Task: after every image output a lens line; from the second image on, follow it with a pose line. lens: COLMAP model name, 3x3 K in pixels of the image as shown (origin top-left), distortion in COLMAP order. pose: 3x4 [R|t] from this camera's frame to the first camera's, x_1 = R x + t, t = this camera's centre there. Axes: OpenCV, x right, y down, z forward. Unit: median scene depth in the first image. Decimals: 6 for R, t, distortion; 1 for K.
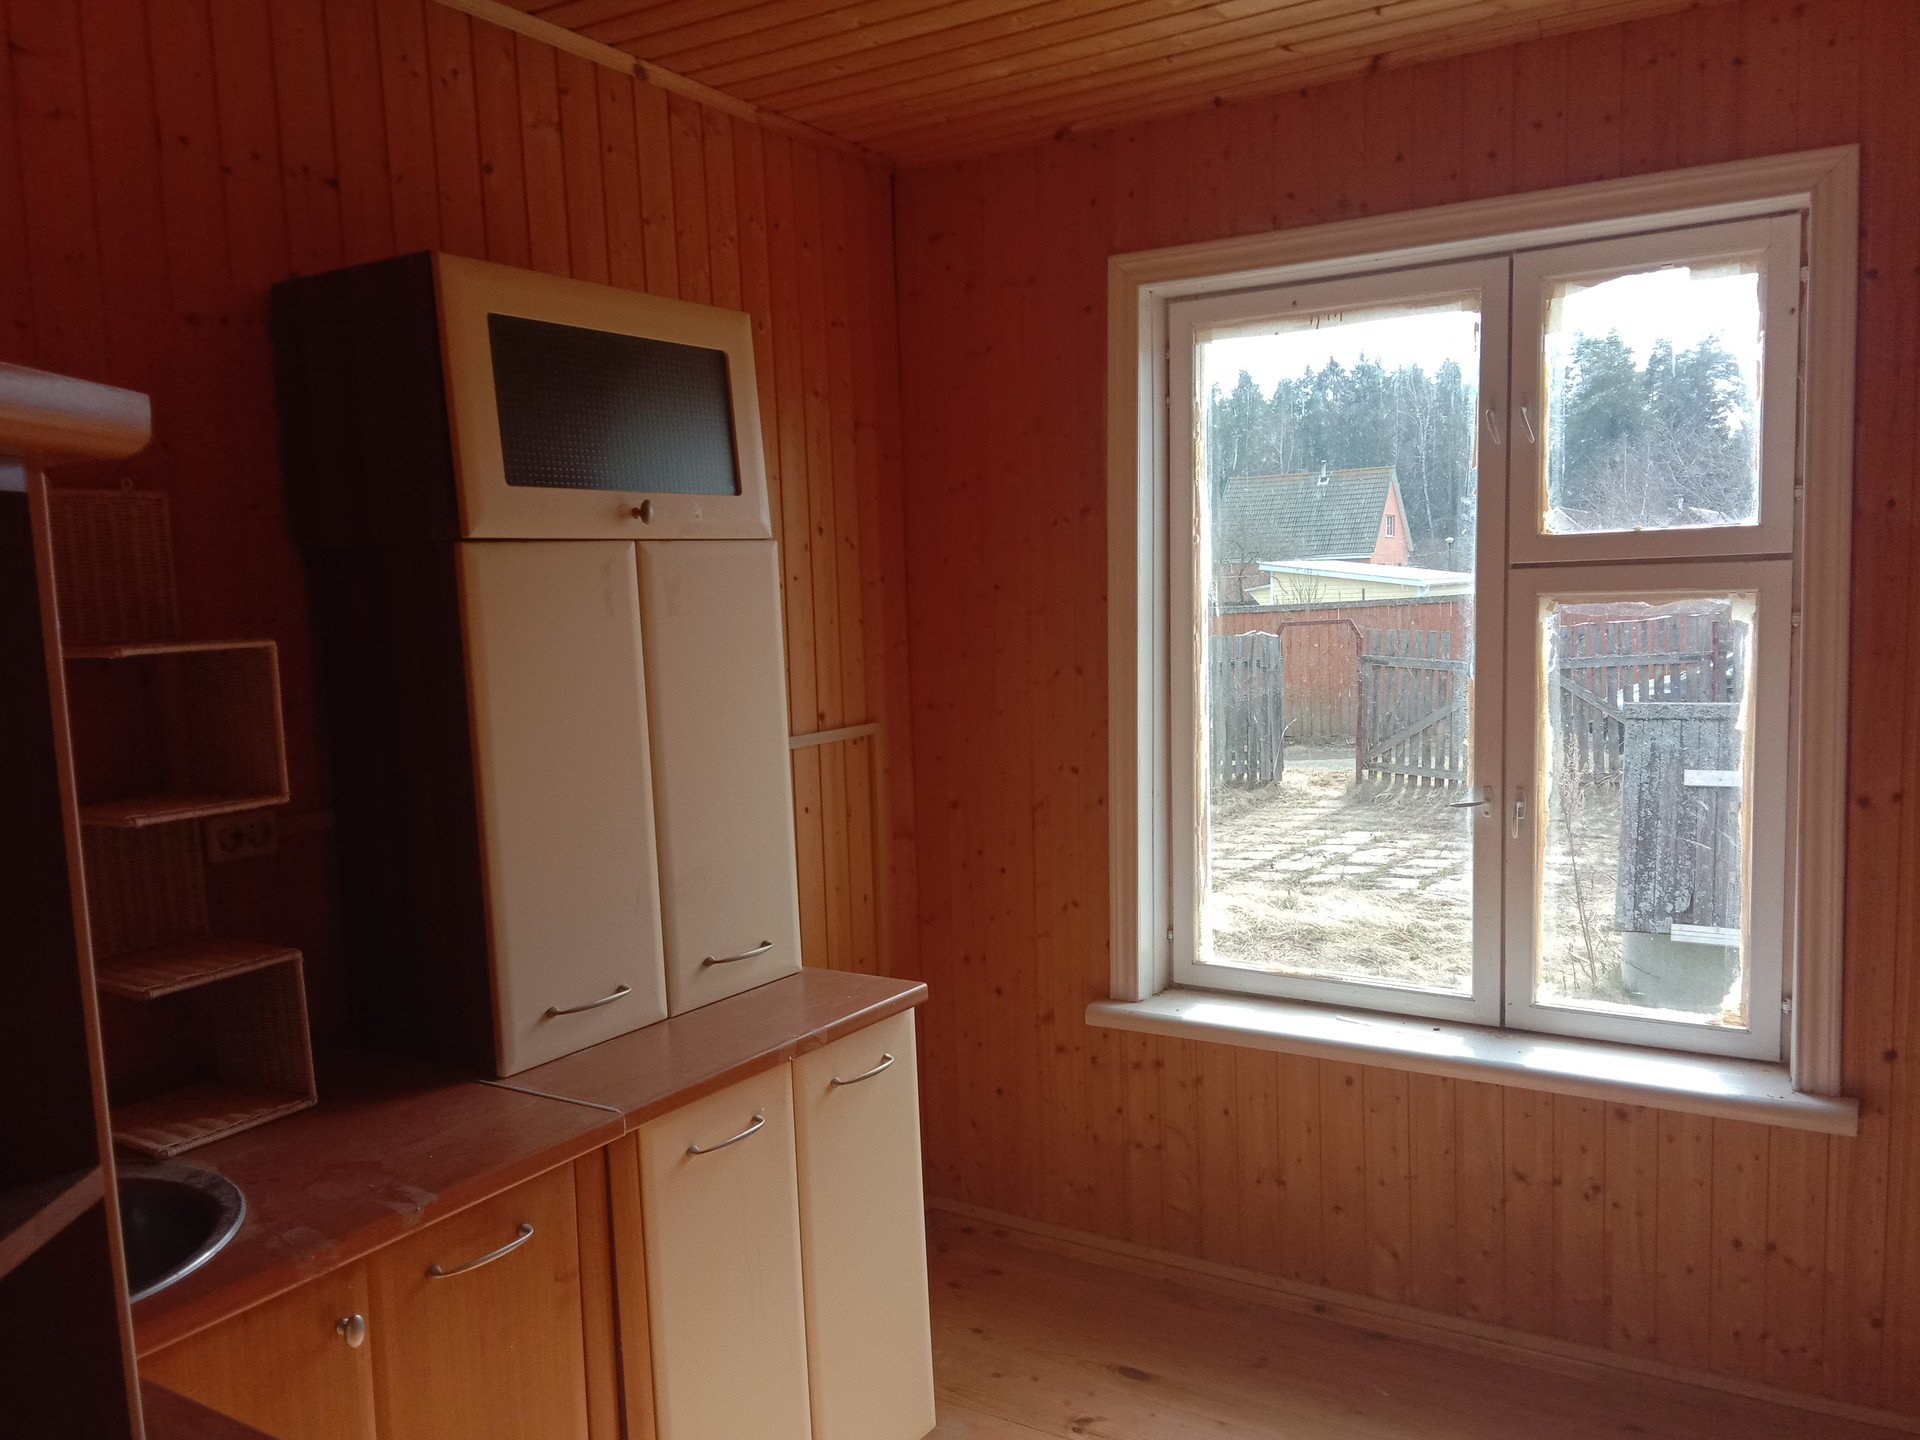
lens RADIAL K [[1516.7, 0, 993.5], [0, 1516.7, 732.4], [0, 0, 1]] dist [0.111326, -0.170357]
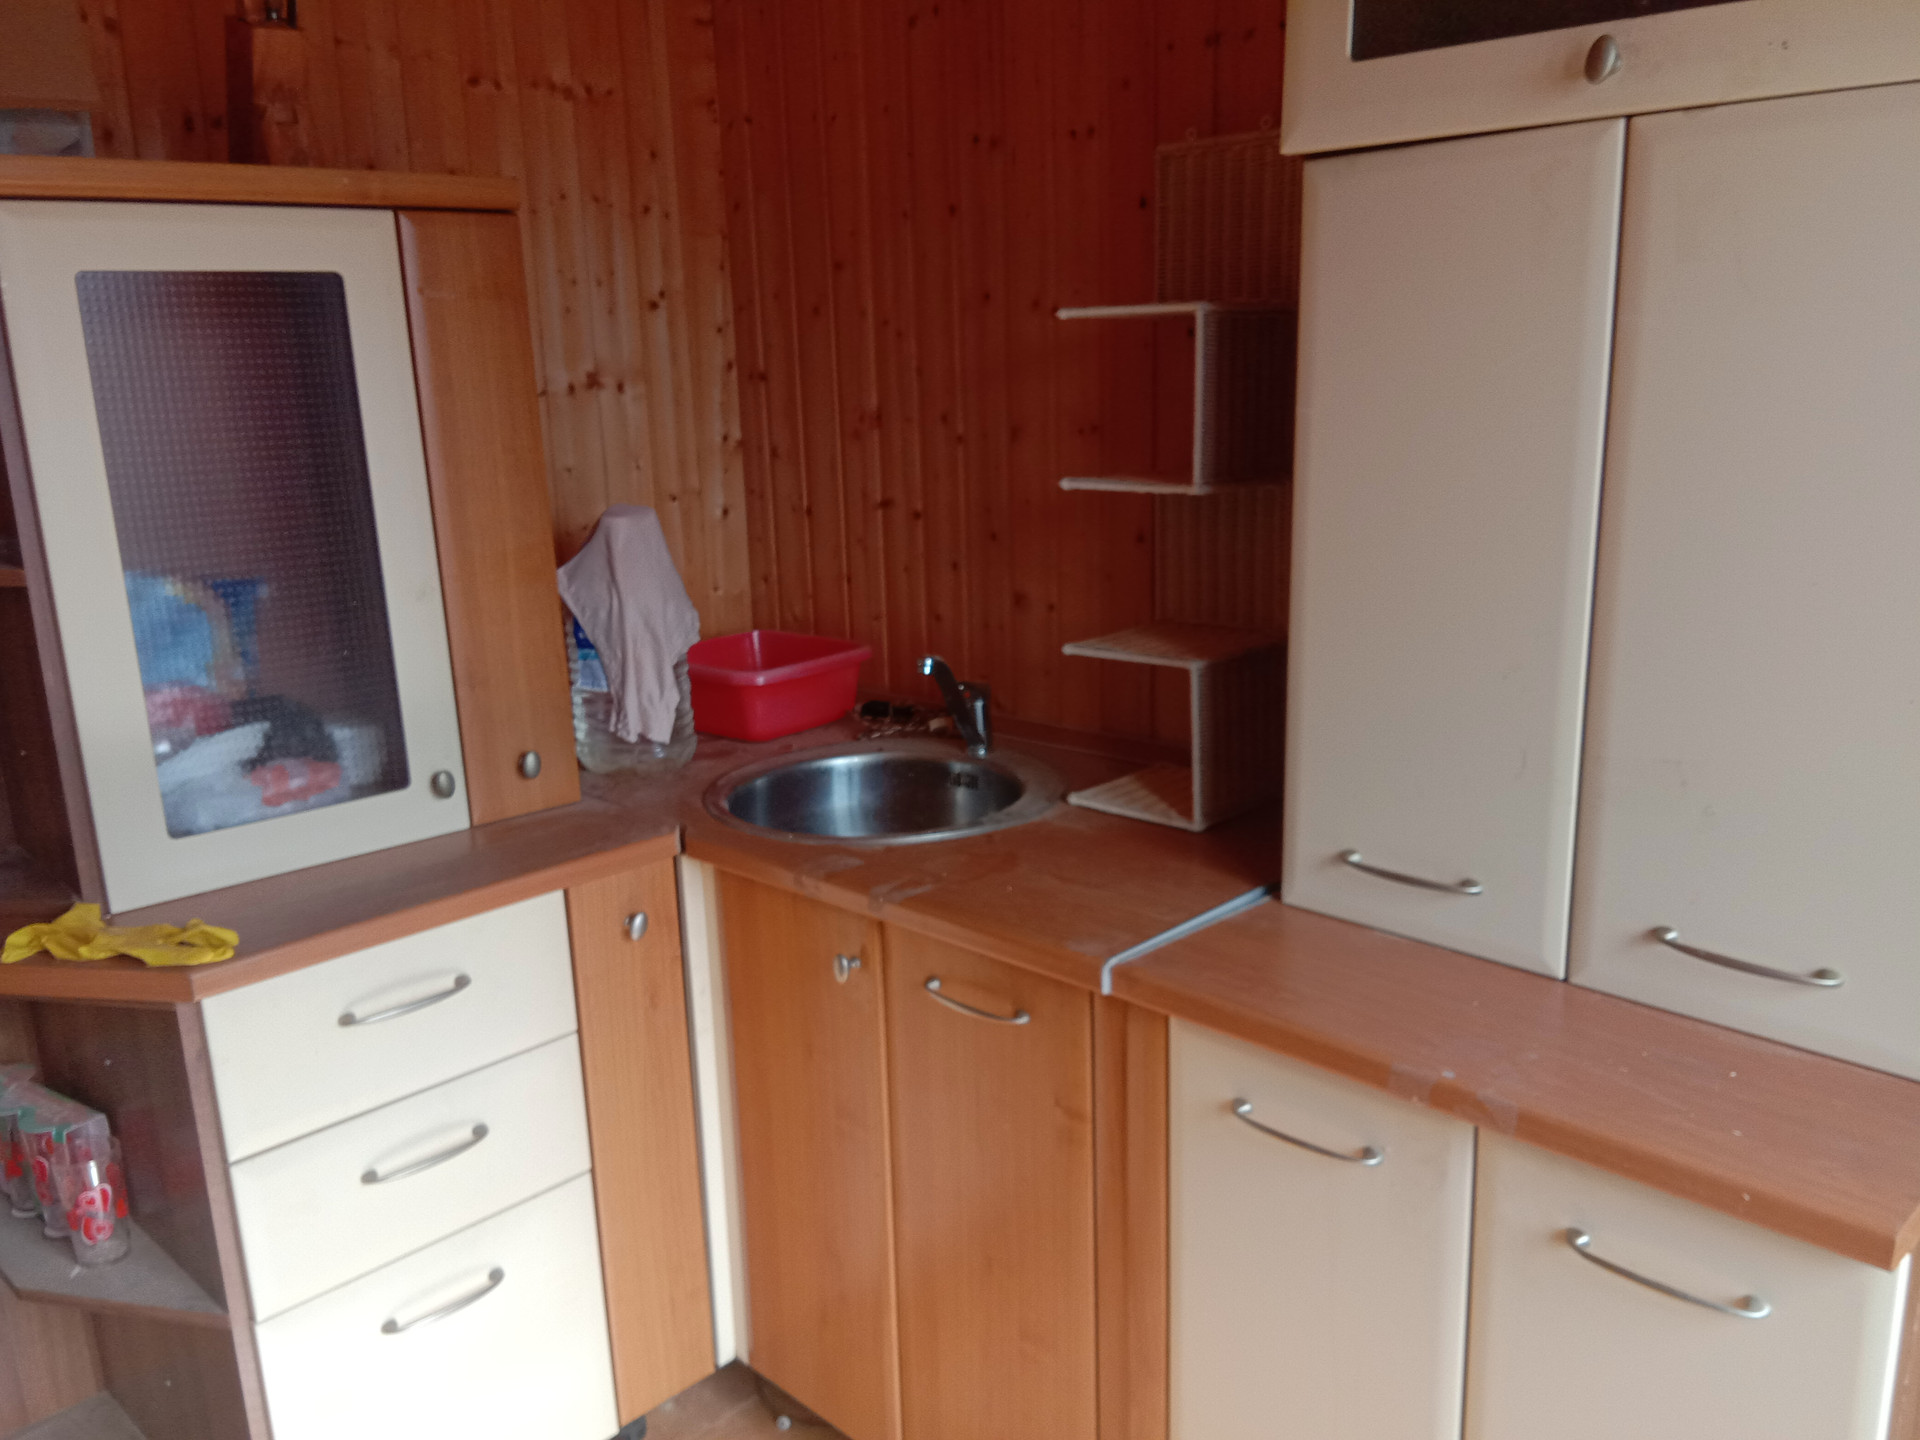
lens RADIAL K [[1535.4, 0, 960.0], [0, 1535.4, 720.0], [0, 0, 1]] dist [0.113207, -0.166337]
pose [[-0.206608, 0.272117, -0.939822, 0.315968], [-0.067946, 0.954238, 0.291228, -0.057302], [0.976062, 0.124028, -0.178664, 0.741951]]
